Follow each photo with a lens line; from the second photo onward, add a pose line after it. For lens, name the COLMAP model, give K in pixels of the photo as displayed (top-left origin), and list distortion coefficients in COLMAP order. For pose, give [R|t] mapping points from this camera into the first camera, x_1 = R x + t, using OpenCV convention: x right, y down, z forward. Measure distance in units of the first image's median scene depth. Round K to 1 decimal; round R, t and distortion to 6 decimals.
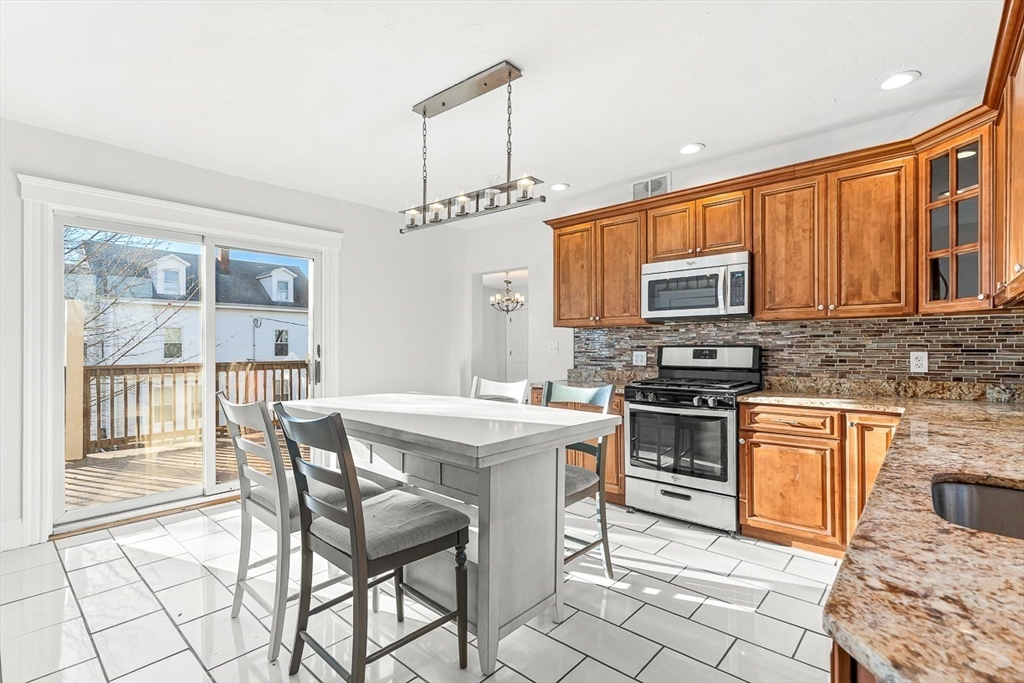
lens RADIAL K [[469.1, 0, 511.0], [0, 469.1, 347.5], [0, 0, 1]] dist [0.000117, 0.000337]
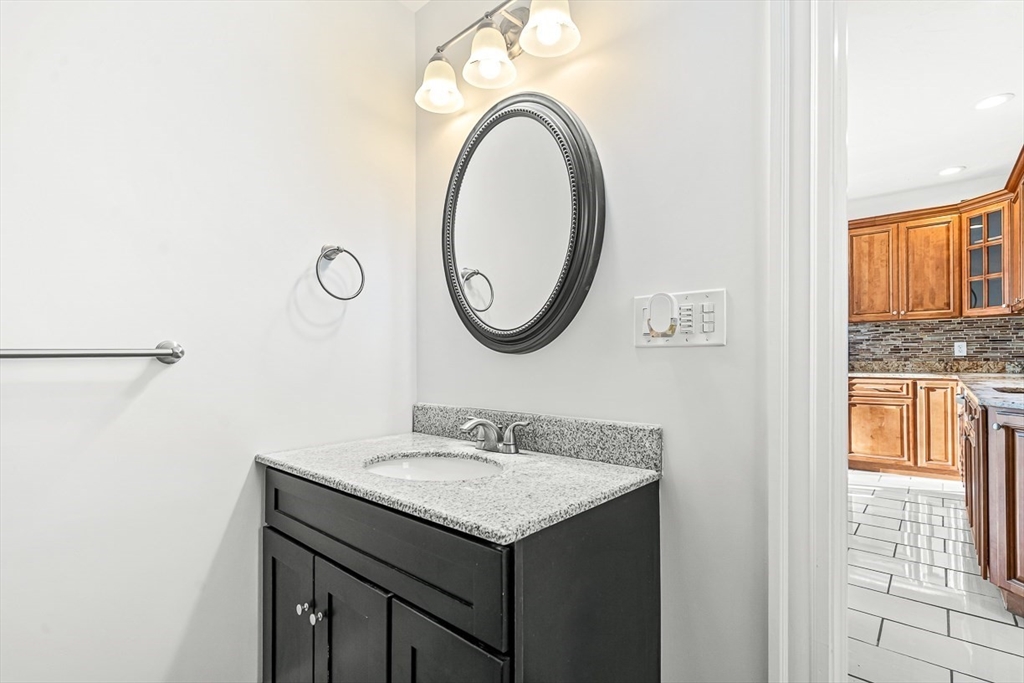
lens RADIAL K [[469.1, 0, 524.4], [0, 469.1, 354.6], [0, 0, 1]] dist [0.000117, 0.000337]
pose [[0.999883, -0.007394, 0.013387, -0.568771], [0.007389, 0.999973, 0.000392, 0.039994], [-0.013389, -0.000293, 0.999910, -0.503121]]
